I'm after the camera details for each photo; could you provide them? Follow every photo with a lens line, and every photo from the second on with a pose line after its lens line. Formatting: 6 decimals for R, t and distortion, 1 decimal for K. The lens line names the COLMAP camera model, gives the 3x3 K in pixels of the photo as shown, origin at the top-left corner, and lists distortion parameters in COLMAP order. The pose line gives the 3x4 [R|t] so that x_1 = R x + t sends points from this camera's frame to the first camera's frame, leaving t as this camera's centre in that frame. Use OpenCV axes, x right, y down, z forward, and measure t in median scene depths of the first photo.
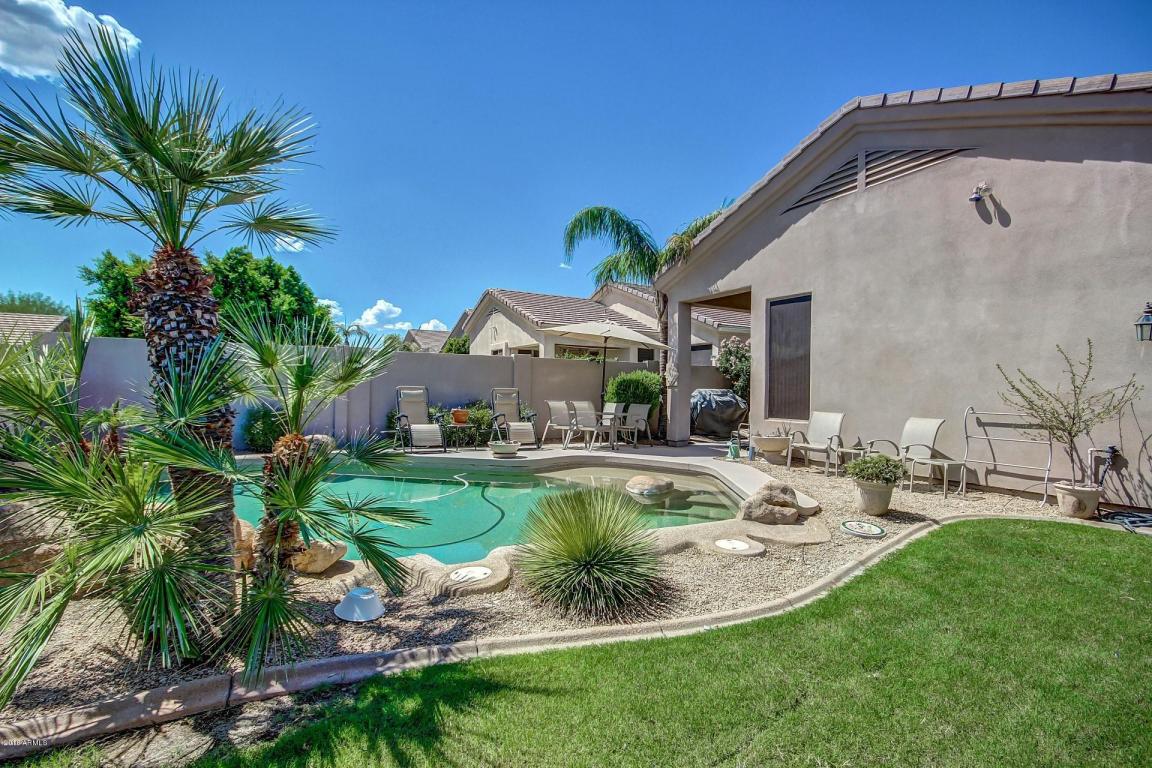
lens RADIAL K [[533.3, 0, 581.5], [0, 533.3, 379.3], [0, 0, 1]] dist [0.000922, -0.000229]
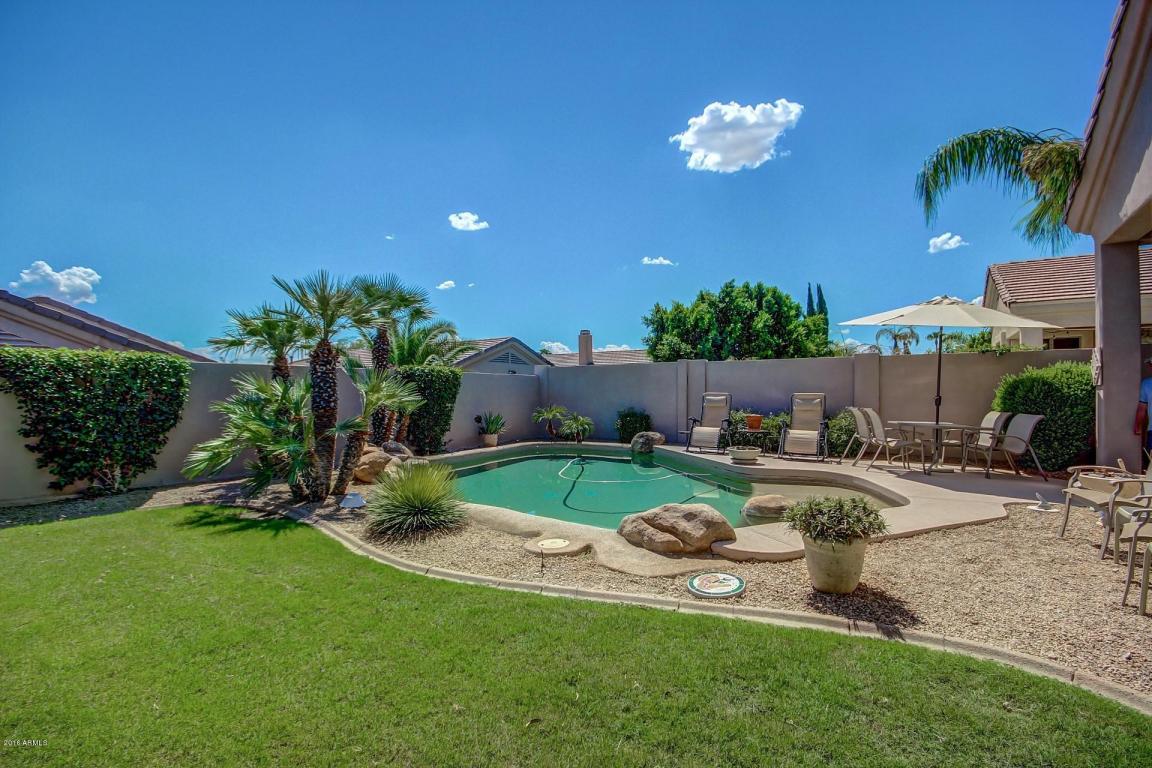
lens RADIAL K [[533.3, 0, 578.7], [0, 533.3, 389.3], [0, 0, 1]] dist [0.000922, -0.000229]
pose [[0.443860, -0.020047, -0.895872, 0.435879], [0.023226, 0.999671, -0.010863, 0.009617], [0.895795, -0.015986, 0.444180, 0.211022]]
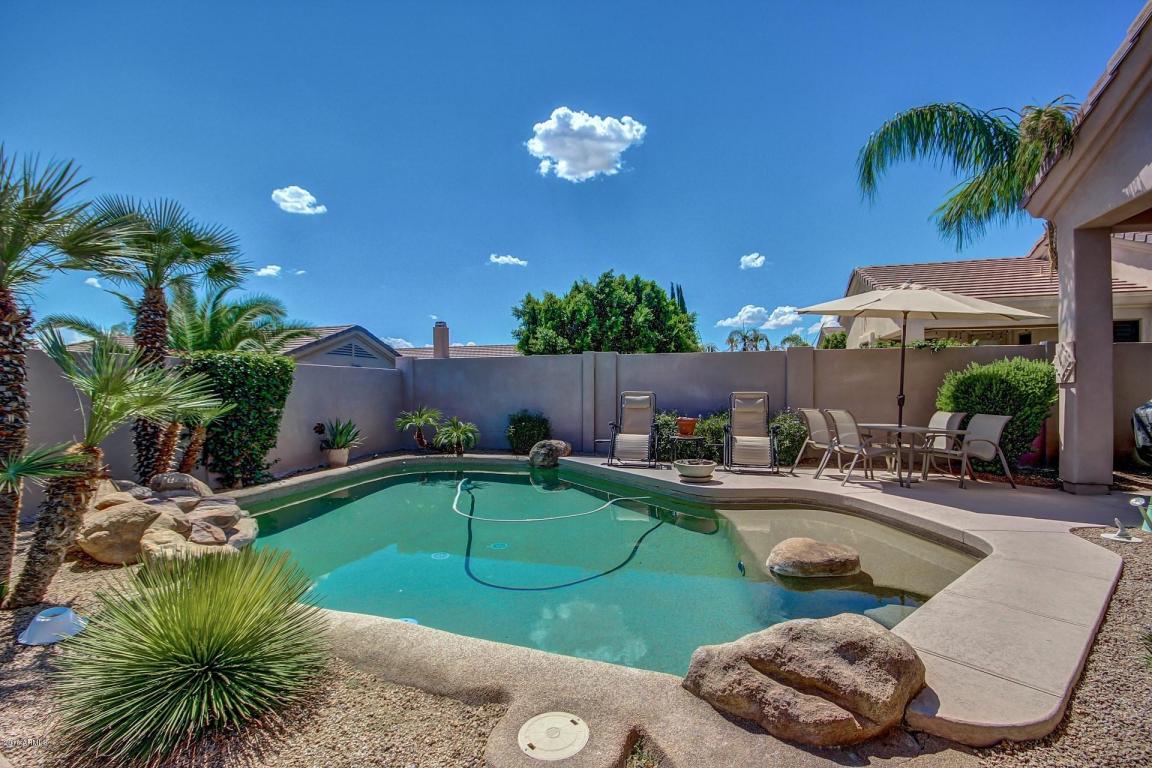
lens RADIAL K [[533.3, 0, 583.2], [0, 533.3, 385.7], [0, 0, 1]] dist [0.000922, -0.000229]
pose [[0.683228, -0.022874, -0.729847, 0.226119], [0.025505, 0.999647, -0.007453, 0.006420], [0.729759, -0.013523, 0.683570, 0.253520]]
